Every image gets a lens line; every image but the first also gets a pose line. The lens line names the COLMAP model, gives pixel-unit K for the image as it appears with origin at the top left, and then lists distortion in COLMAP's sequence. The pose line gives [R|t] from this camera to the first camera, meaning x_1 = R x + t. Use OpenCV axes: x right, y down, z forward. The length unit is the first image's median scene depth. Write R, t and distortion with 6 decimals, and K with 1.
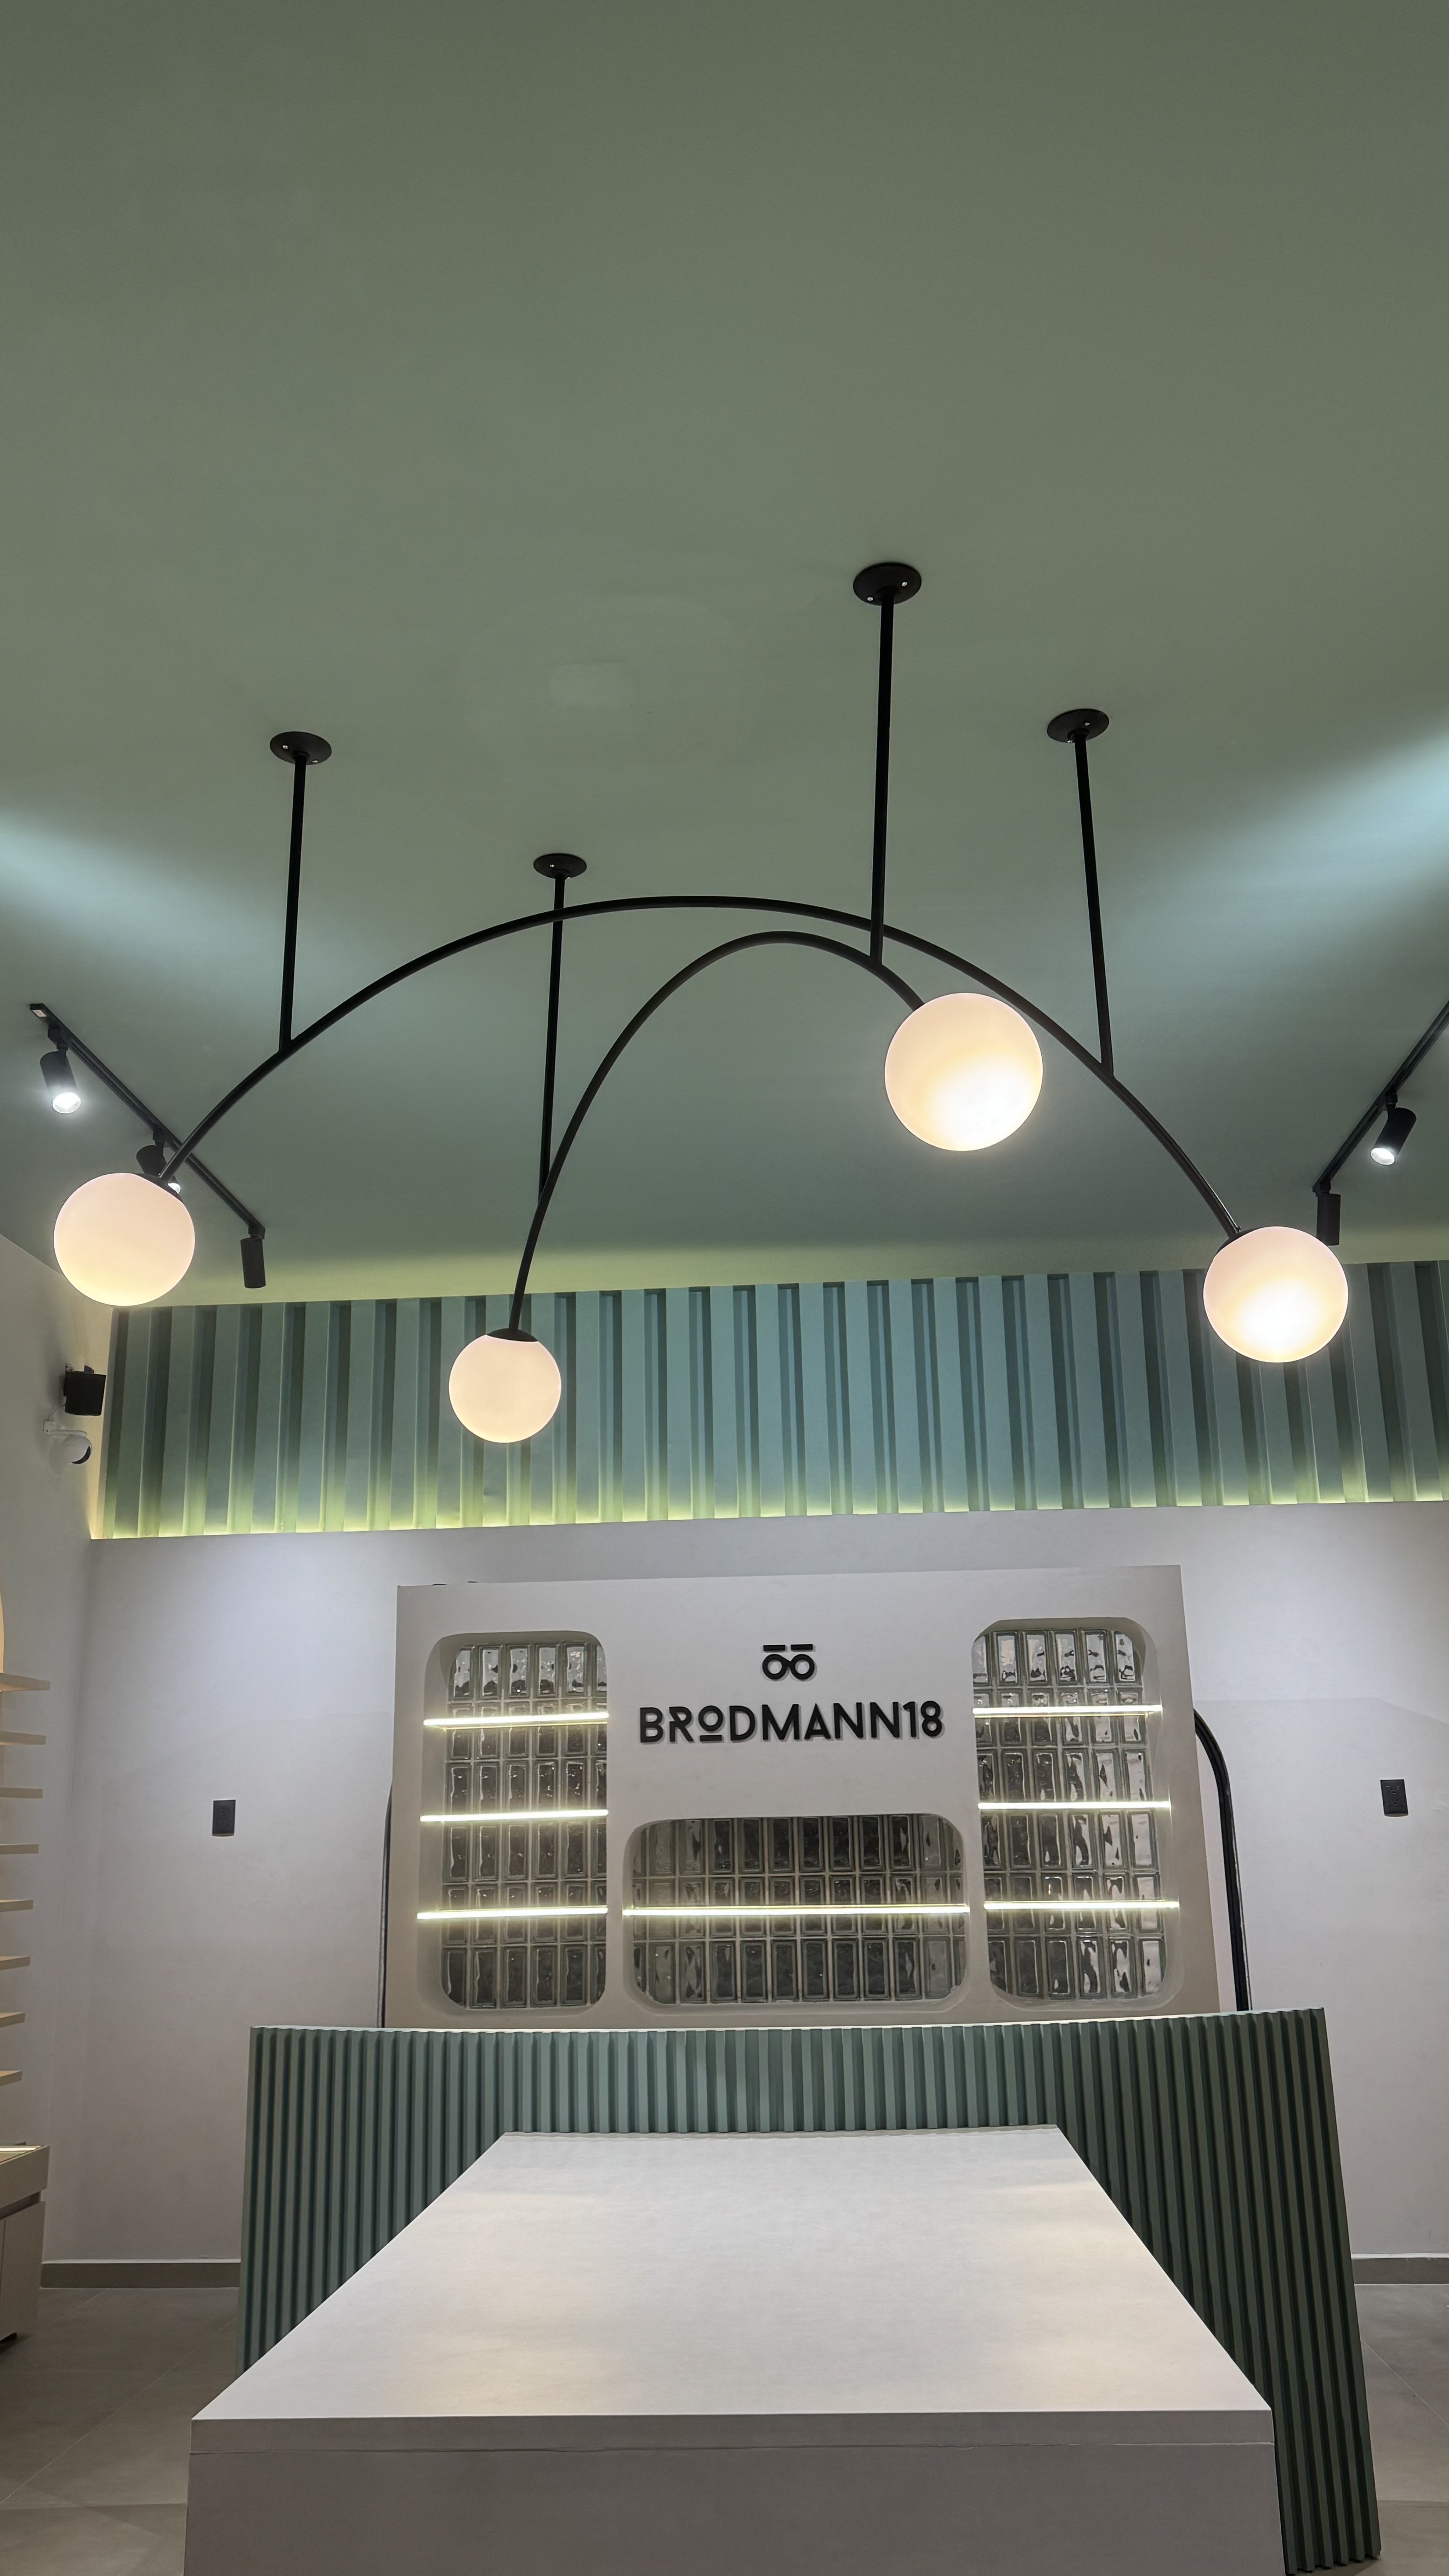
lens RADIAL K [[1945.5, 0, 712.0], [0, 1945.5, 1302.1], [0, 0, 1]] dist [0.126938, -0.010793]
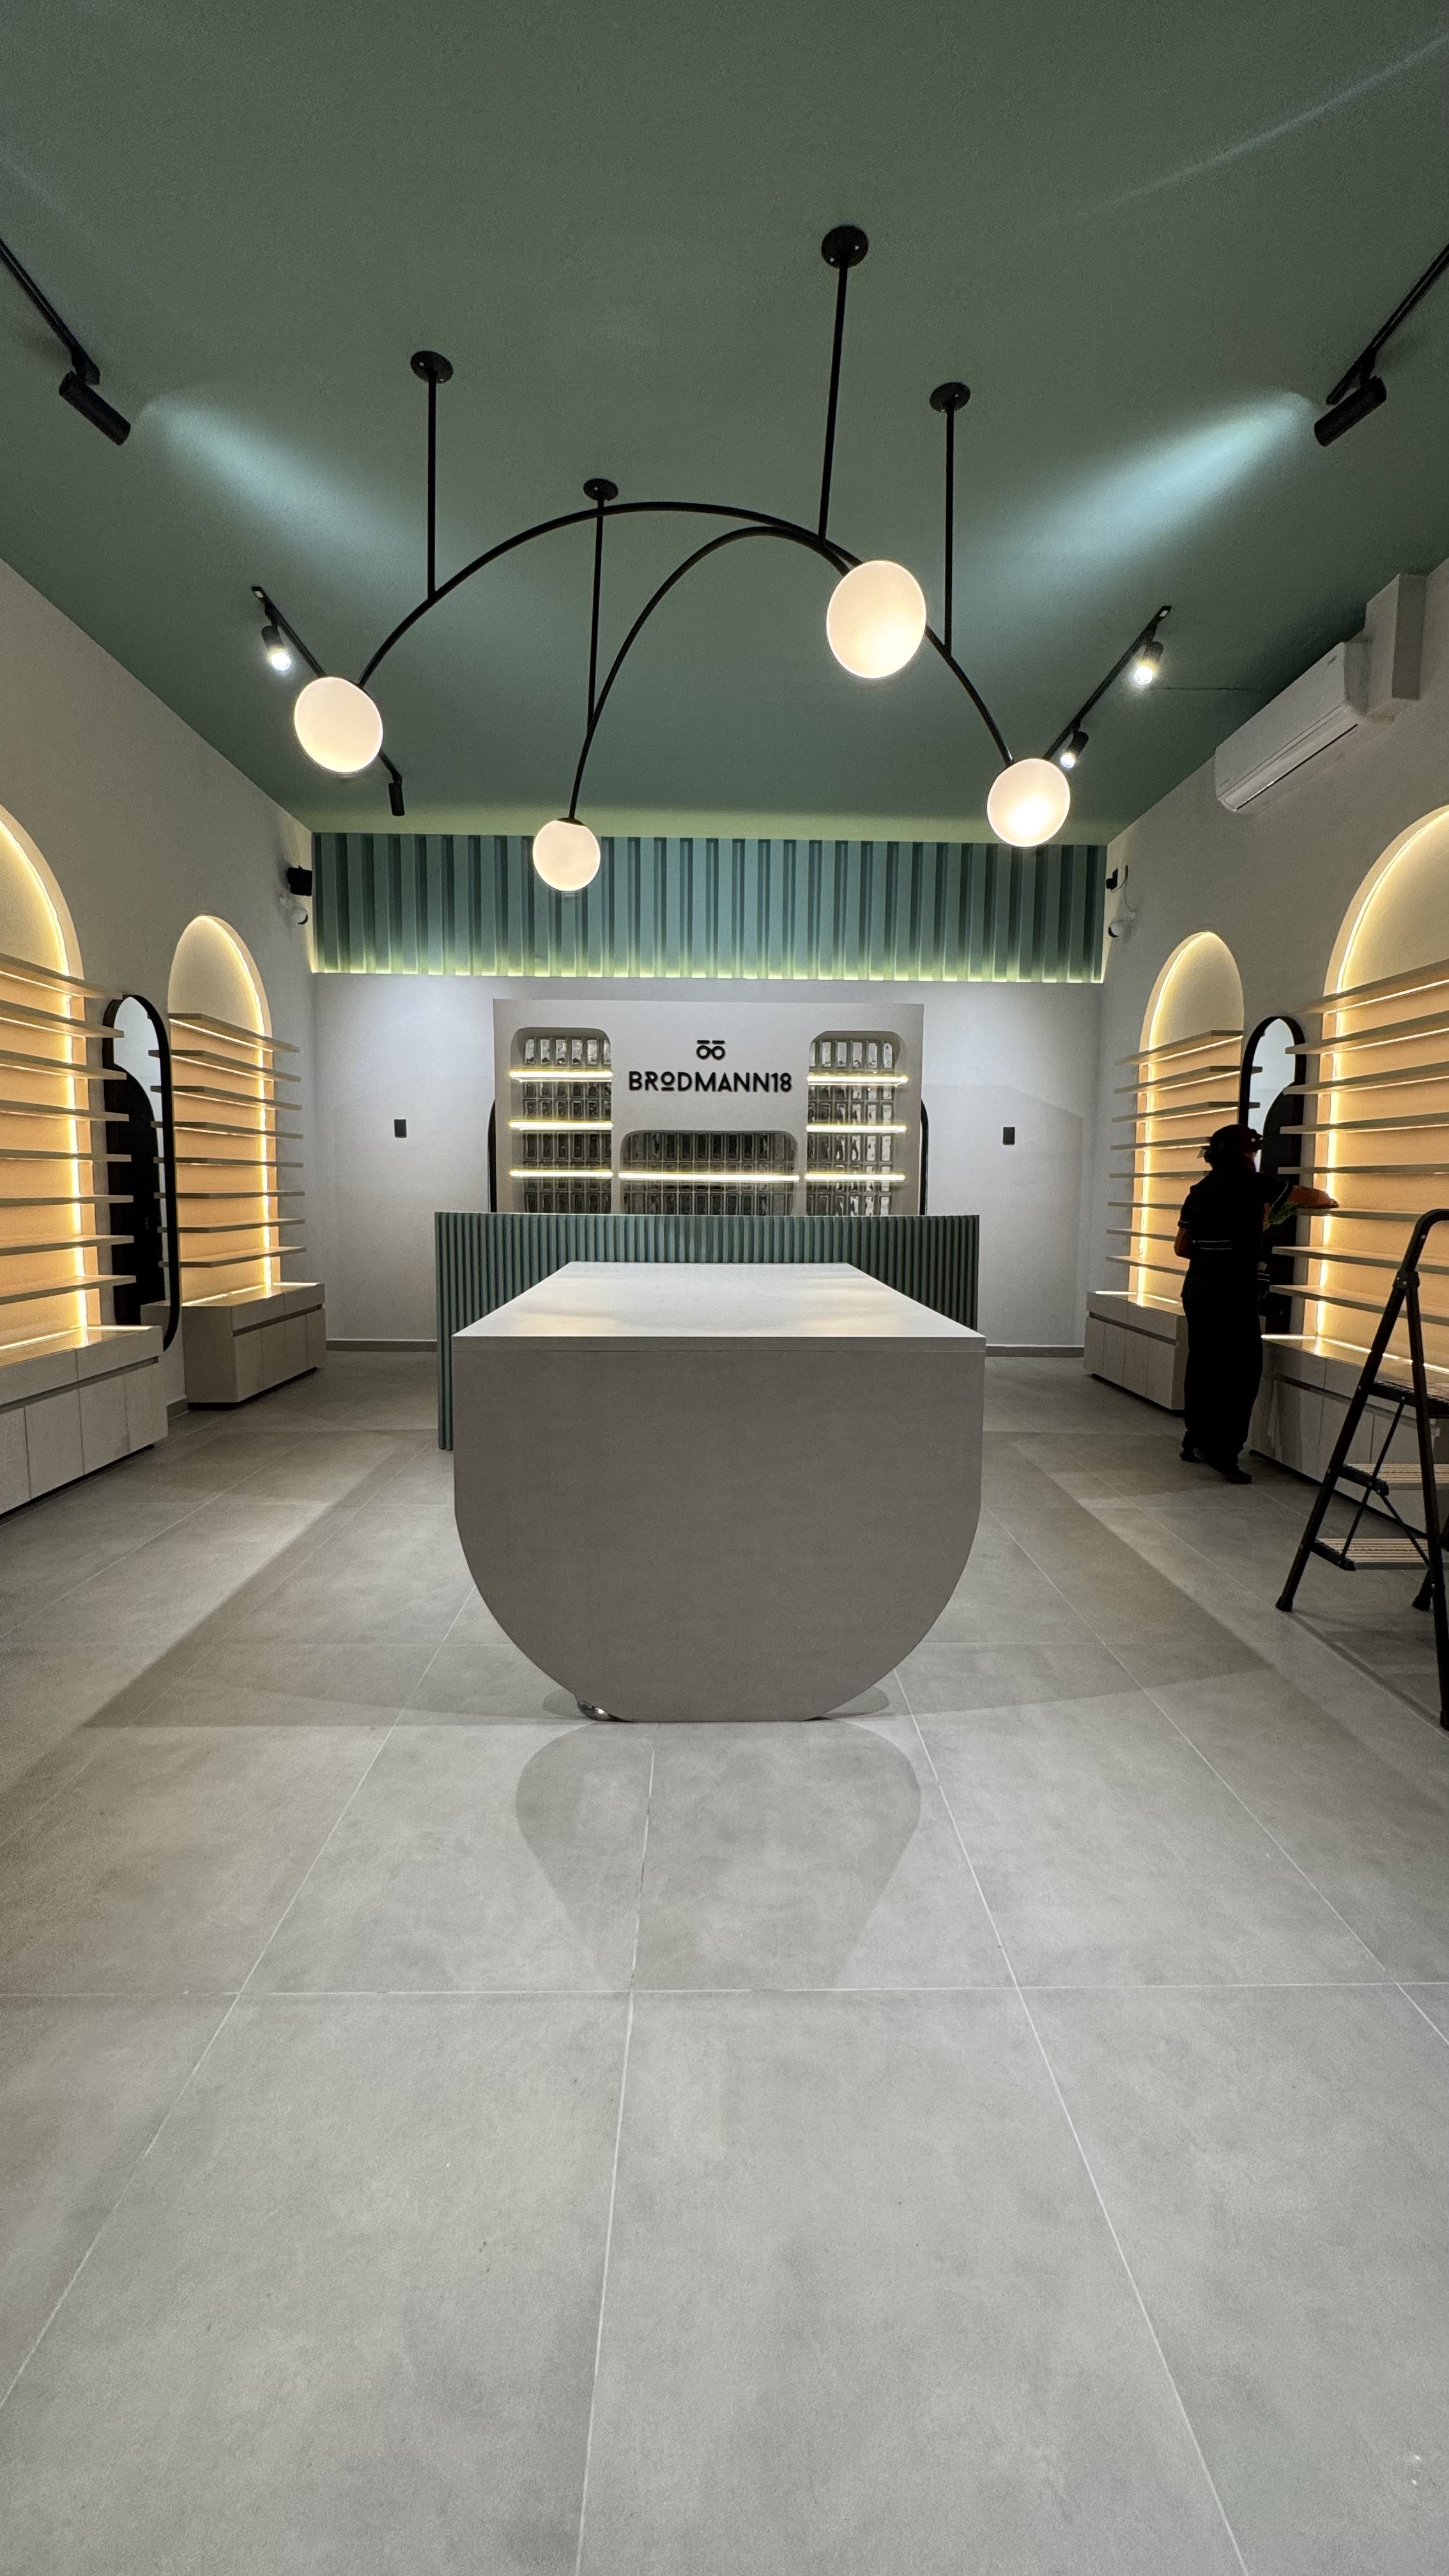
lens RADIAL K [[1029.3, 0, 727.8], [0, 1029.3, 1288.1], [0, 0, 1]] dist [-0.003609, 0.000739]
pose [[0.995546, 0.017932, 0.092554, -0.030701], [-0.049637, 0.934346, 0.352892, 0.051604], [-0.080149, -0.355915, 0.931075, 0.017579]]
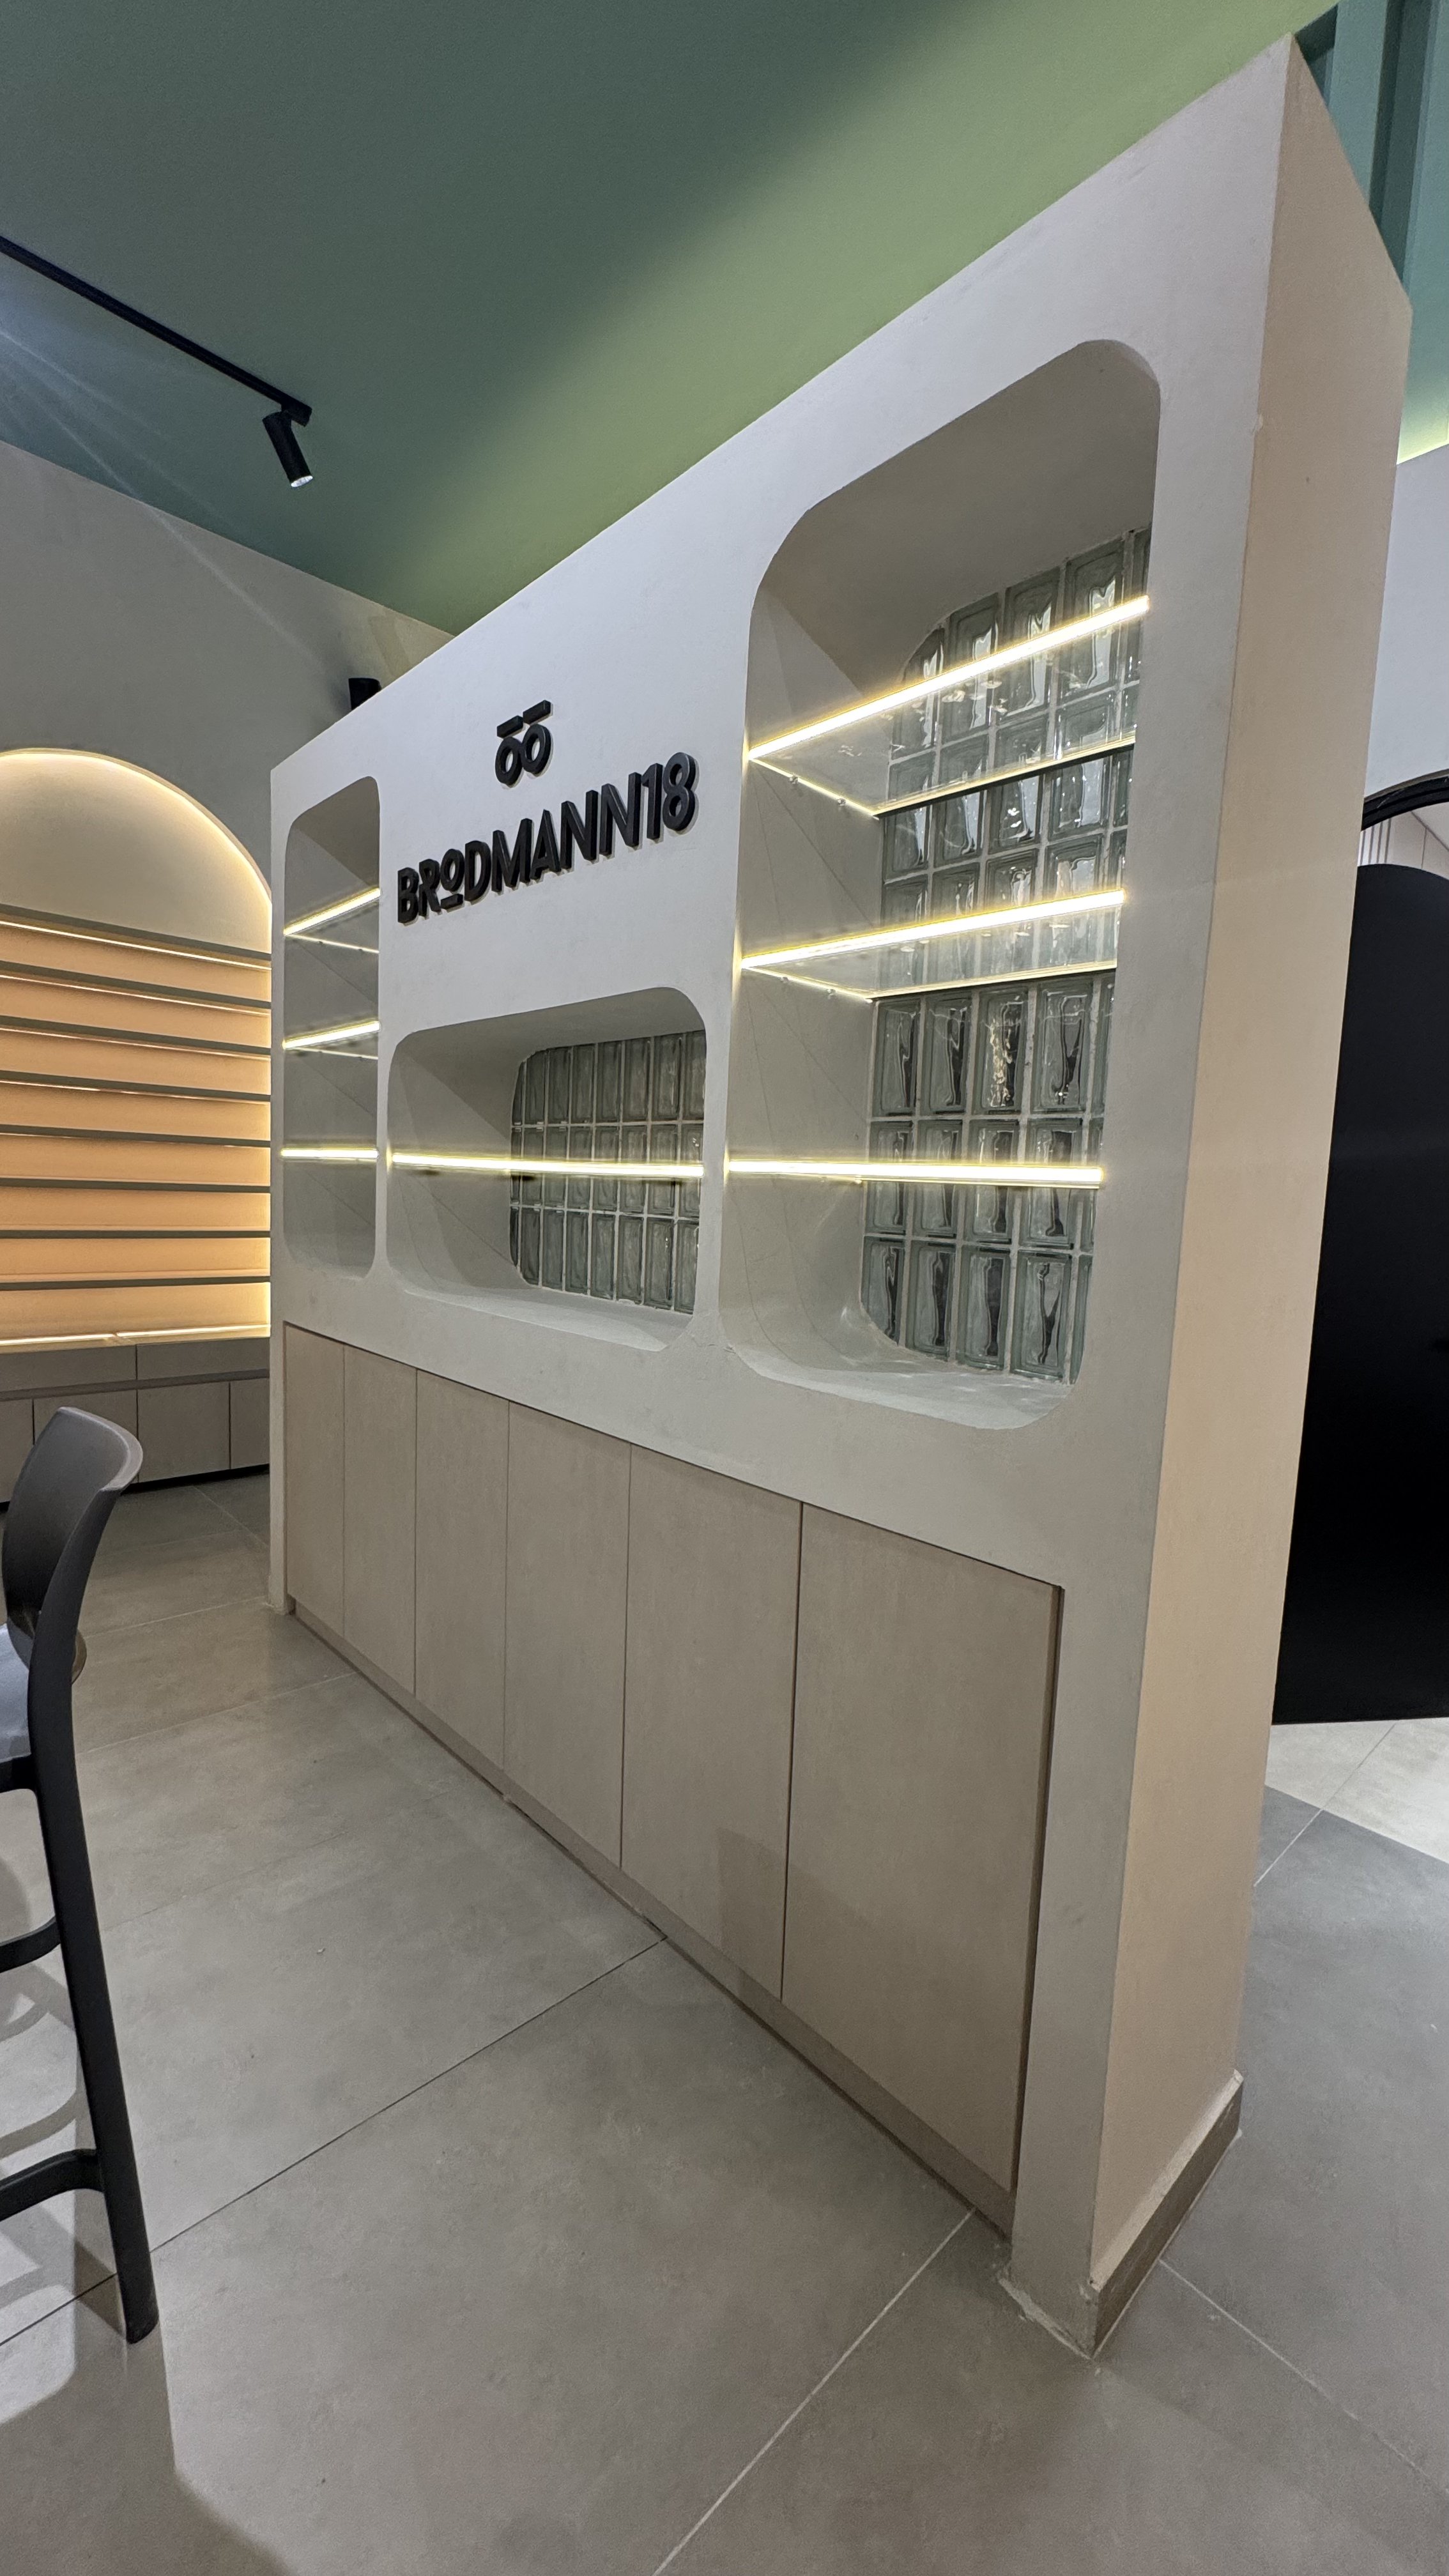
lens RADIAL K [[1029.3, 0, 741.5], [0, 1029.3, 1291.9], [0, 0, 1]] dist [-0.003609, 0.000739]
pose [[0.733540, 0.121052, -0.668779, 0.304162], [0.121525, 0.944791, 0.304305, 0.251703], [0.668693, -0.304494, 0.678331, 0.798288]]
